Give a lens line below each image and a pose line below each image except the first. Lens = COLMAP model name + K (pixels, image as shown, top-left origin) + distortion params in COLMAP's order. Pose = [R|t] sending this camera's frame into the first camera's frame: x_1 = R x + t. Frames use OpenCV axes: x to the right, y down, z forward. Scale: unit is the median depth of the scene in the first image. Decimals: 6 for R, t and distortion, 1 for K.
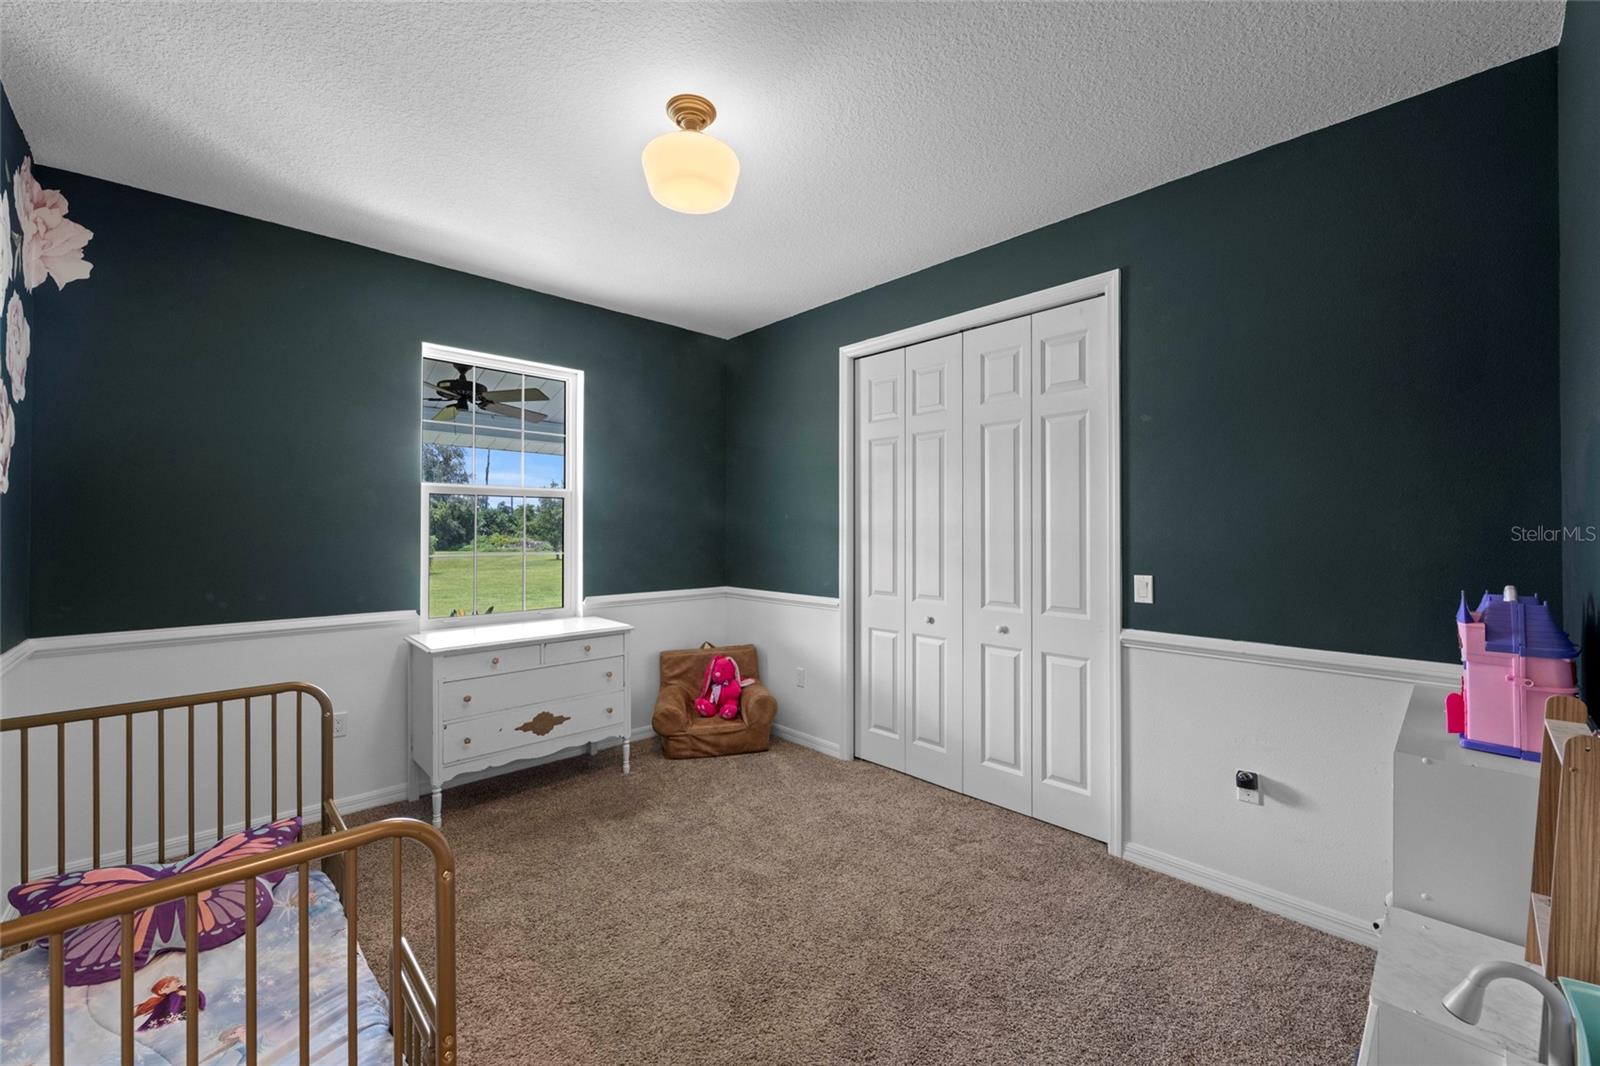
lens RADIAL K [[637.9, 0, 793.5], [0, 637.9, 528.1], [0, 0, 1]] dist [-0.002320, 0.000078]
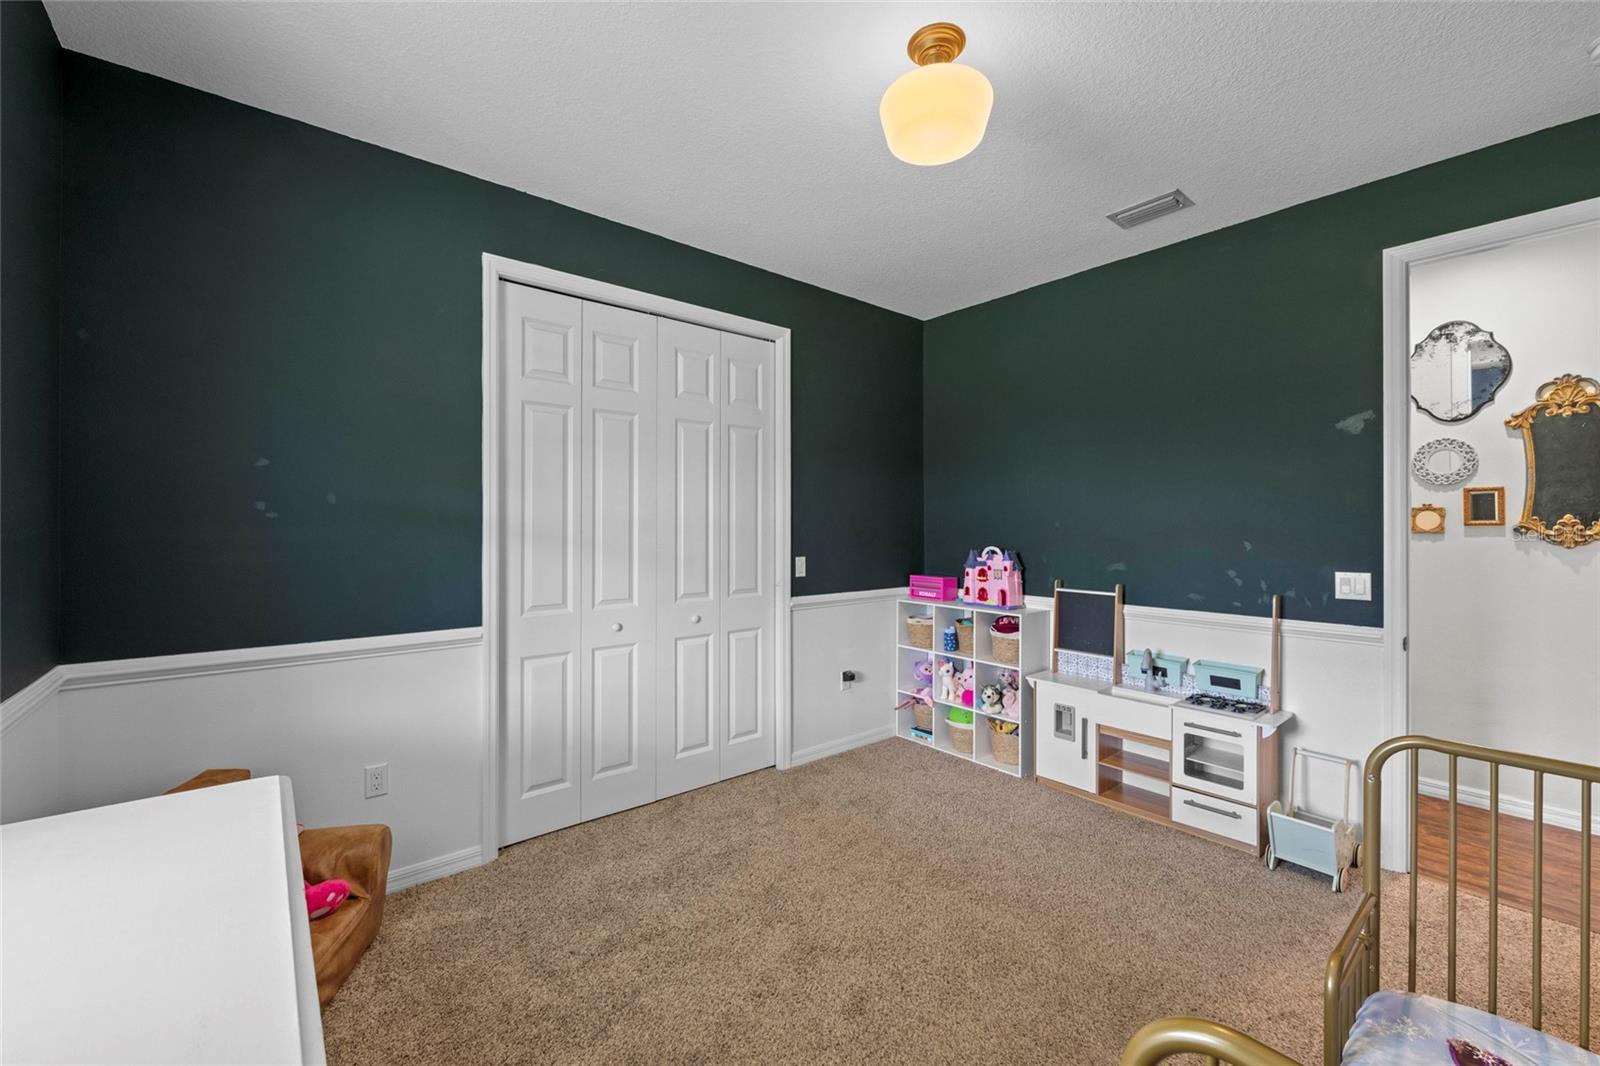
lens RADIAL K [[637.9, 0, 794.2], [0, 637.9, 530.5], [0, 0, 1]] dist [-0.002320, 0.000078]
pose [[0.061421, -0.007811, 0.998081, -0.723687], [-0.001980, 0.999966, 0.007948, 0.004495], [-0.998110, -0.002464, 0.061403, 0.793722]]
